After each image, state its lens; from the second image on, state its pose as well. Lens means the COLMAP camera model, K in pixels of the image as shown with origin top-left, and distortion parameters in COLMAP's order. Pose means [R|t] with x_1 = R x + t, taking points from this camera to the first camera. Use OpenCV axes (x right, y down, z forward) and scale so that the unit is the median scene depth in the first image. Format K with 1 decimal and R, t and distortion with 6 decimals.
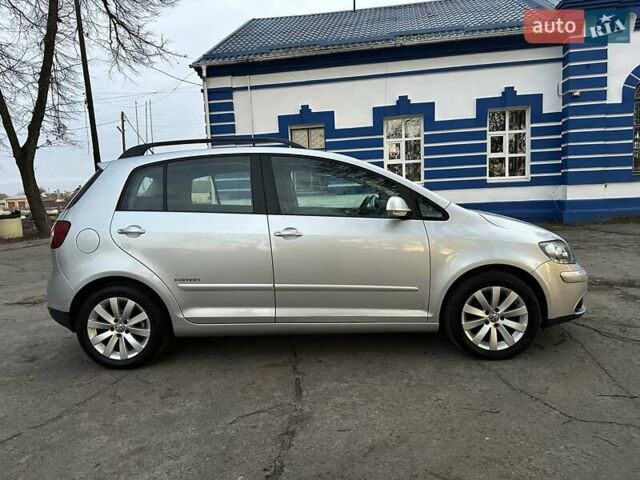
lens RADIAL K [[428.6, 0, 314.1], [0, 428.6, 251.3], [0, 0, 1]] dist [0.073204, -0.087987]
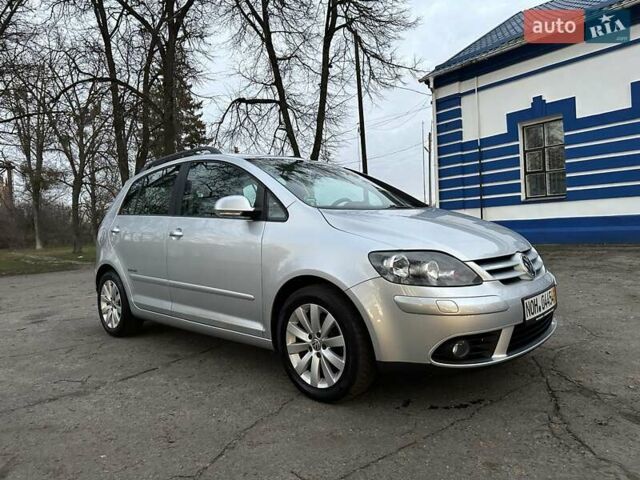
lens RADIAL K [[433.6, 0, 320.0], [0, 433.6, 240.0], [0, 0, 1]] dist [0.076341, -0.095217]
pose [[0.764900, 0.021938, -0.643775, 0.213208], [-0.059932, 0.997508, -0.037216, -0.001484], [0.641355, 0.067049, 0.764309, 0.089734]]
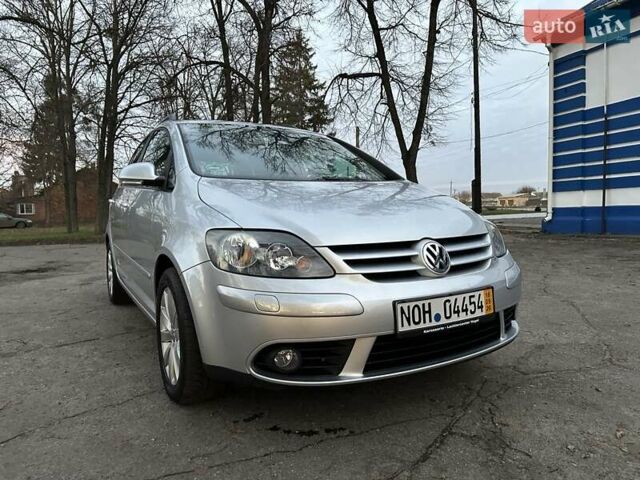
lens RADIAL K [[433.6, 0, 320.0], [0, 433.6, 240.0], [0, 0, 1]] dist [0.076341, -0.095217]
pose [[0.549753, 0.083562, -0.831137, 0.253259], [-0.103961, 0.994092, 0.031180, -0.008745], [0.828833, 0.069265, 0.555192, 0.184376]]
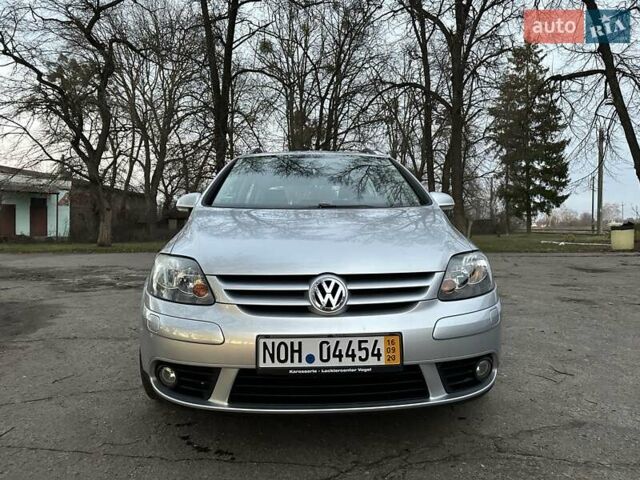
lens RADIAL K [[429.7, 0, 332.5], [0, 429.7, 241.0], [0, 0, 1]] dist [0.093913, -0.093448]
pose [[0.107712, 0.069933, -0.991719, 0.285101], [-0.128326, 0.990156, 0.055885, -0.025649], [0.985865, 0.121243, 0.115626, 0.274580]]
